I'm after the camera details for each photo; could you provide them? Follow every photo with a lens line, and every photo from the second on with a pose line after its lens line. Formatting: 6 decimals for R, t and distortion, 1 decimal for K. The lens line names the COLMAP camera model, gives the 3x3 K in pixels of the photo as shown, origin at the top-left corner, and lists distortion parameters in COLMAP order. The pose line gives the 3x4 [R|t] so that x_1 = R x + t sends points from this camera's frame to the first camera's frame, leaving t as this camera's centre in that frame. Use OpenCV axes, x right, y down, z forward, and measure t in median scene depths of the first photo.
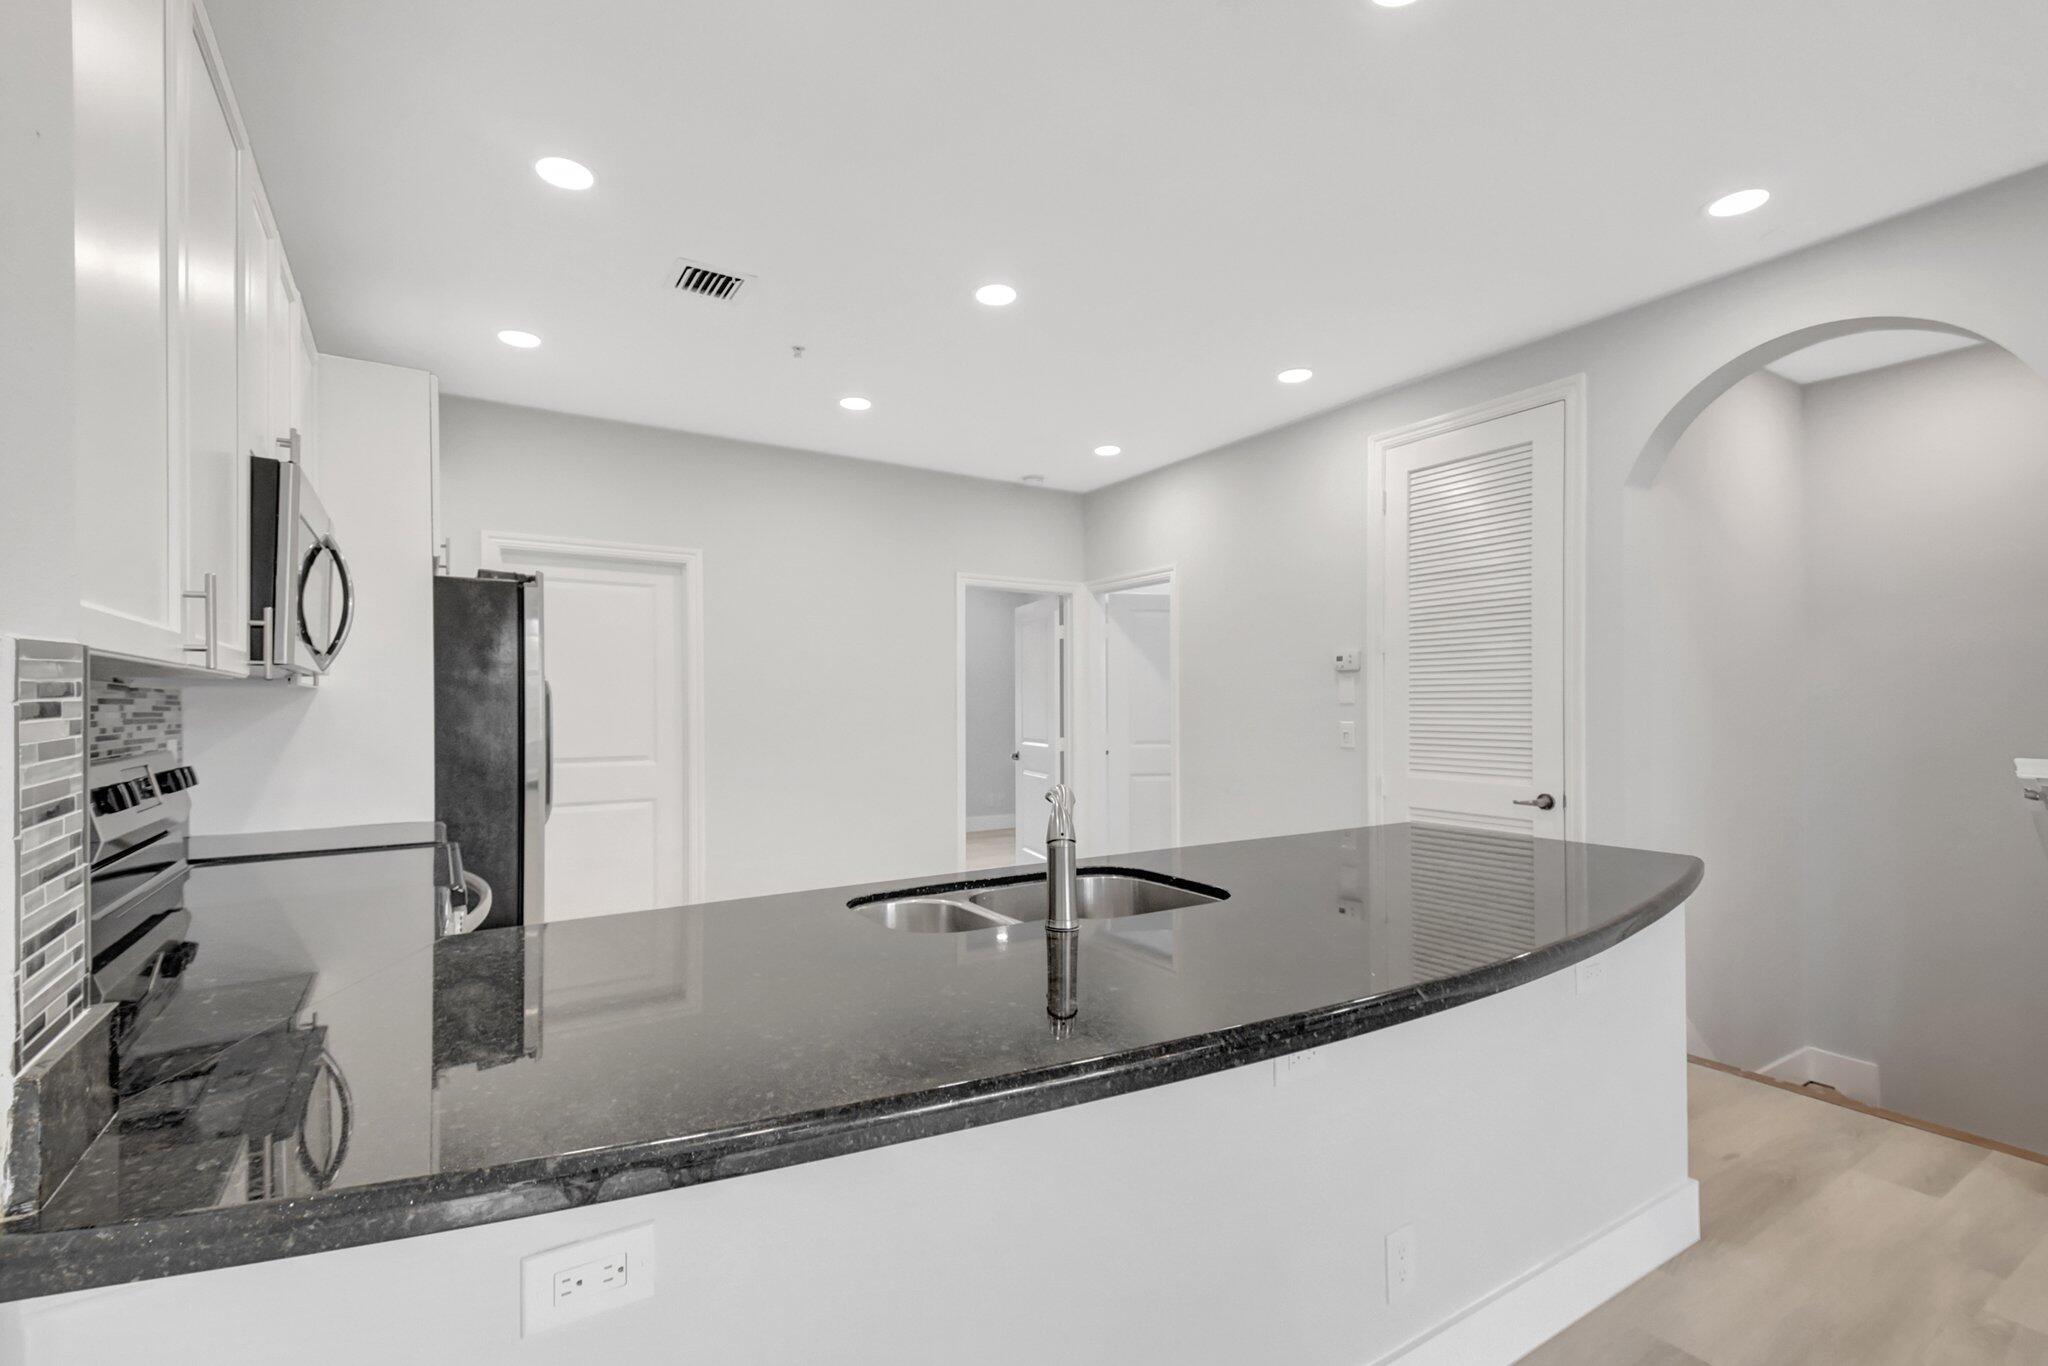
lens RADIAL K [[907.0, 0, 1031.6], [0, 907.0, 715.2], [0, 0, 1]] dist [0.105592, -0.080903]
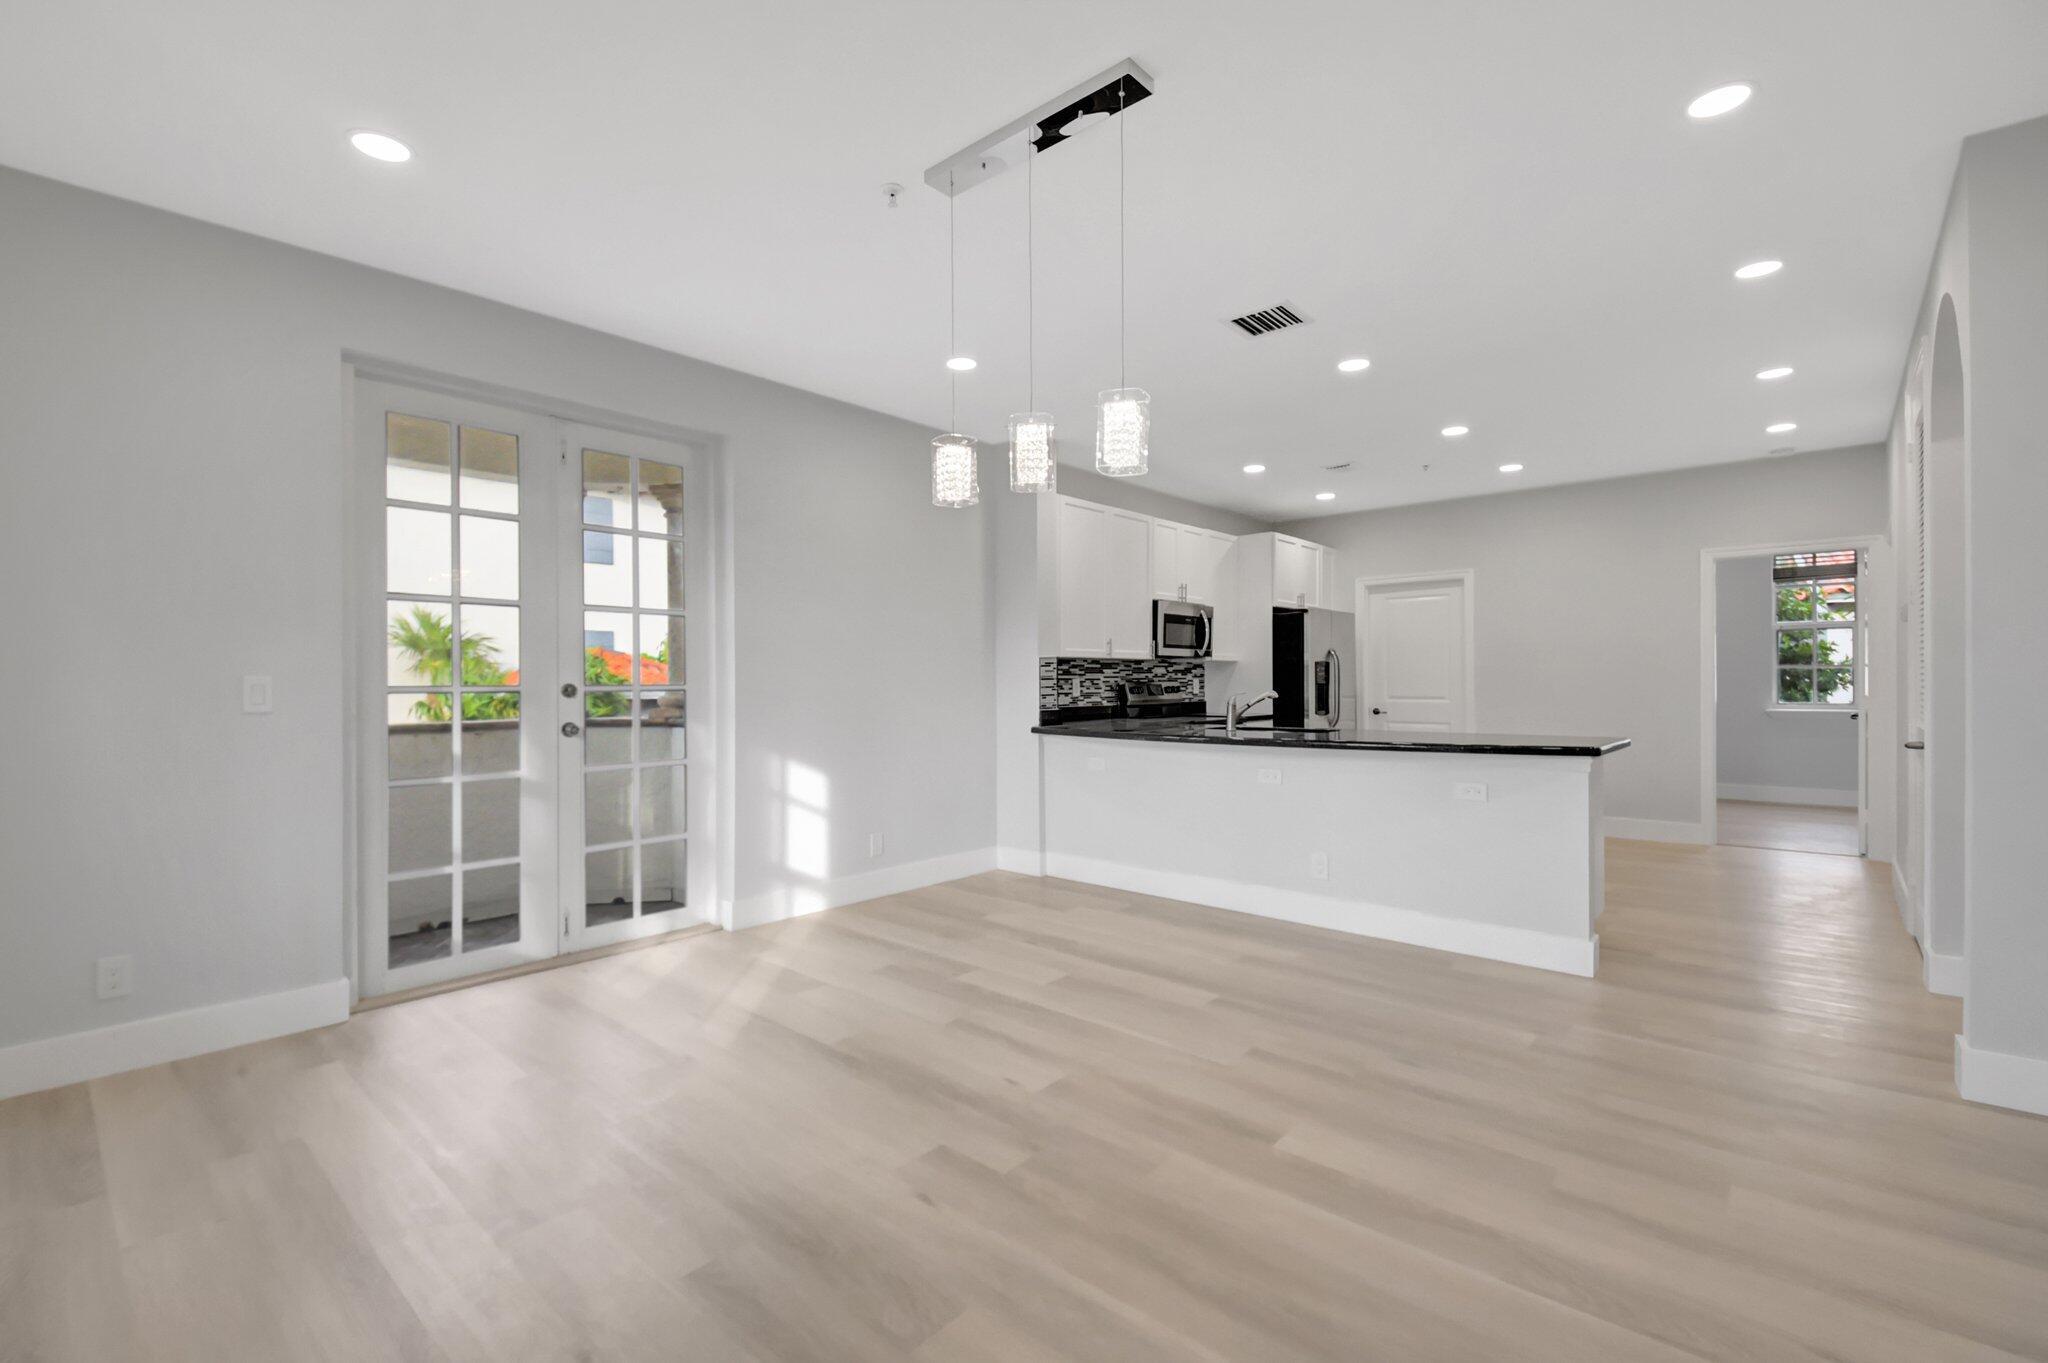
lens RADIAL K [[904.9, 0, 1012.3], [0, 904.9, 701.4], [0, 0, 1]] dist [0.027502, -0.018831]
pose [[0.268900, 0.022000, -0.962917, 1.311998], [-0.007976, 0.999756, 0.020614, 0.032364], [0.963135, 0.002137, 0.269010, -0.262430]]
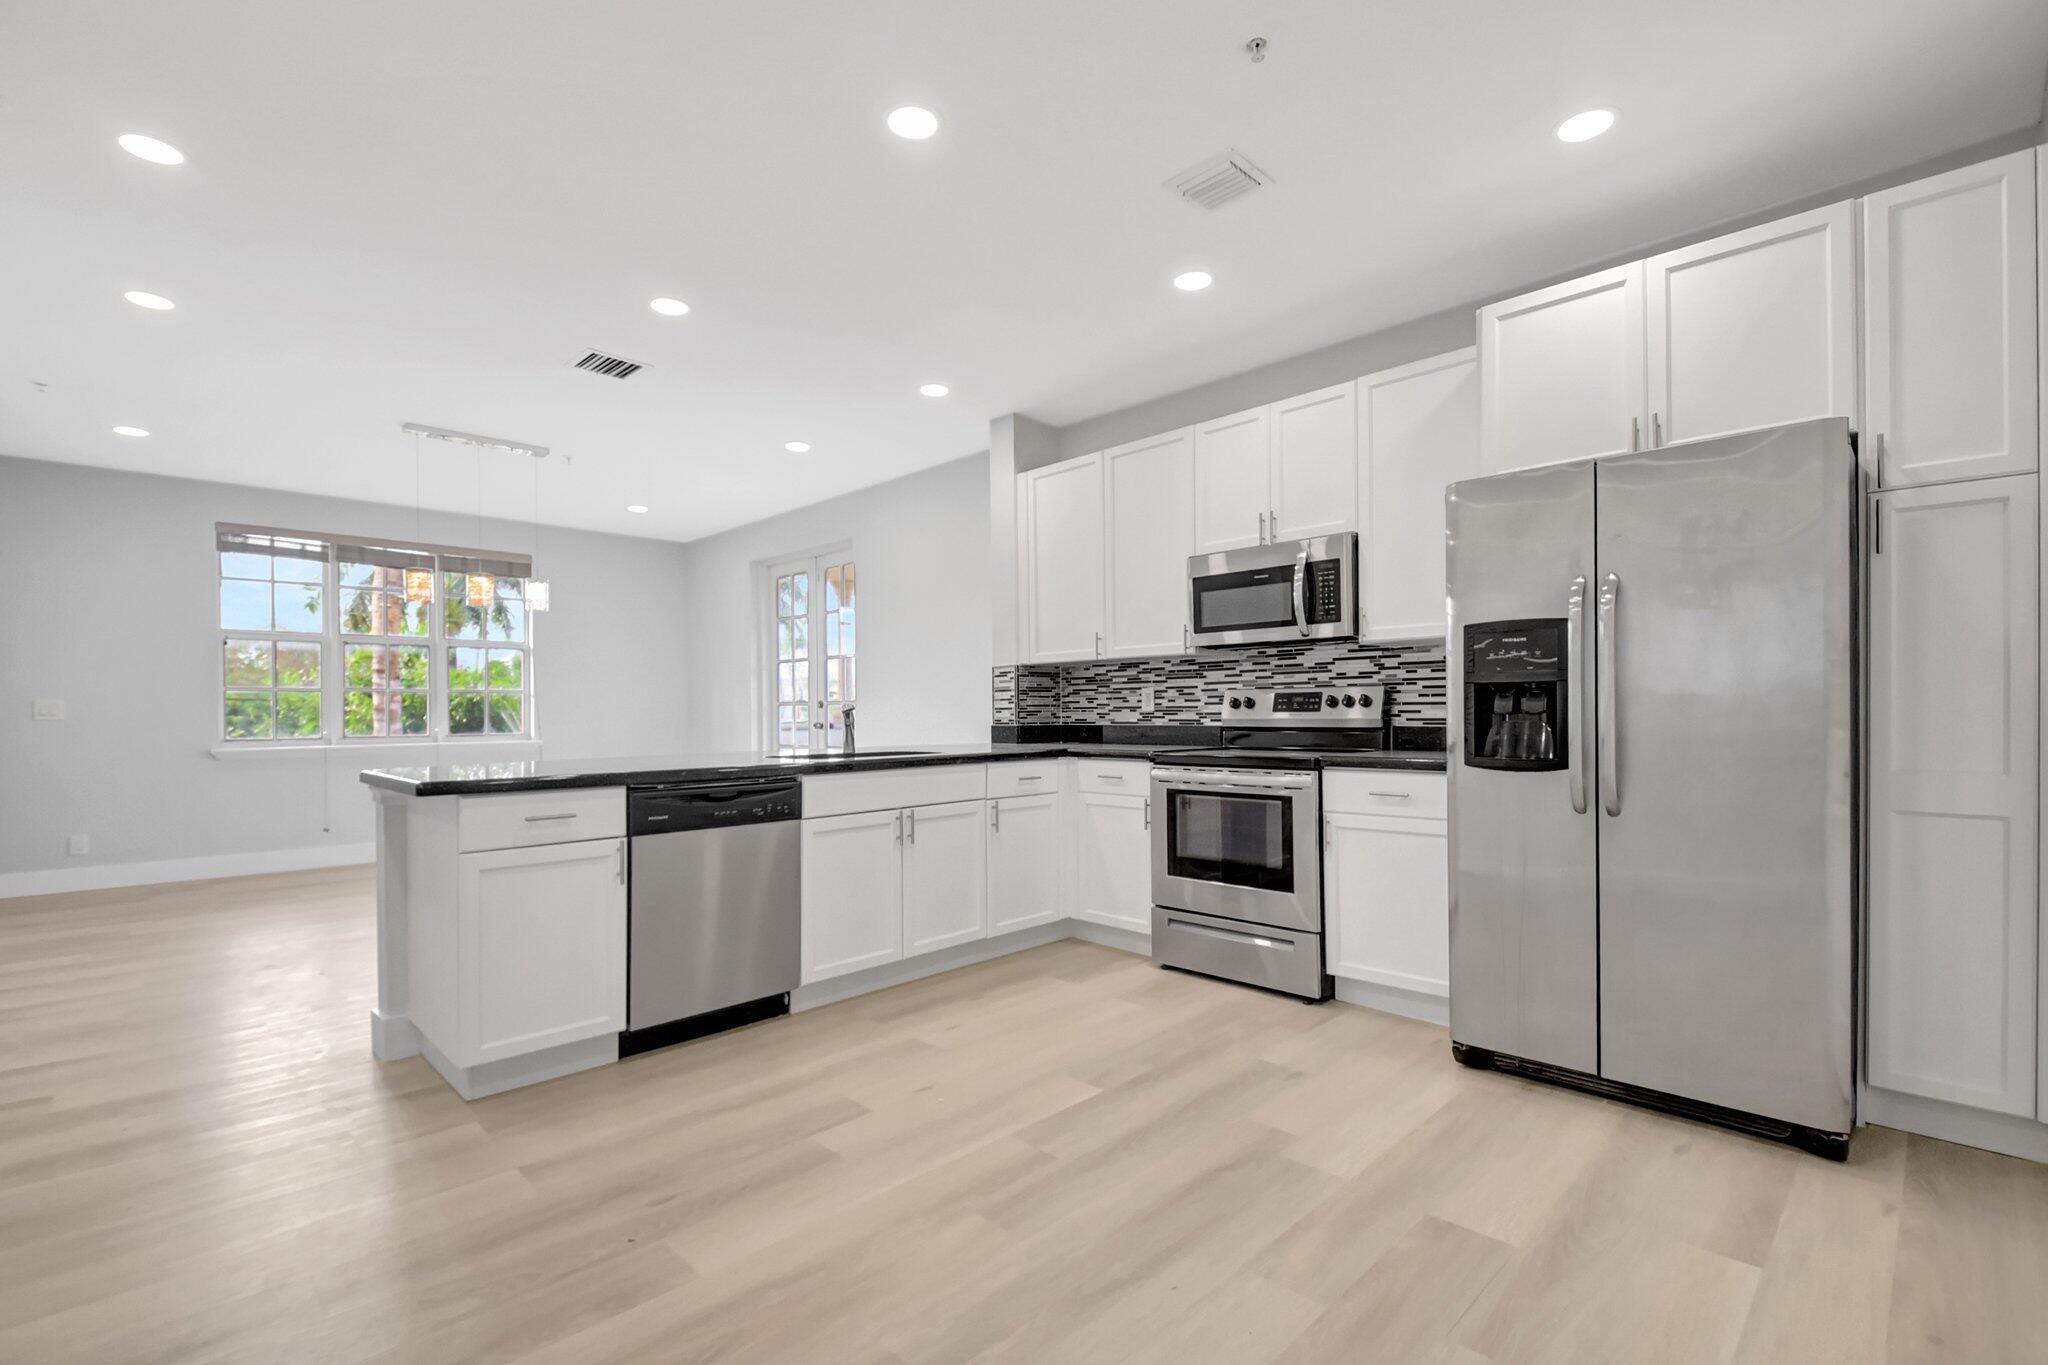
lens RADIAL K [[904.9, 0, 1012.3], [0, 904.9, 702.4], [0, 0, 1]] dist [0.027502, -0.018831]
pose [[-0.976974, 0.009316, -0.213155, 0.049942], [0.008738, 0.999955, 0.003651, 0.038766], [0.213179, 0.001705, -0.977012, 1.646708]]
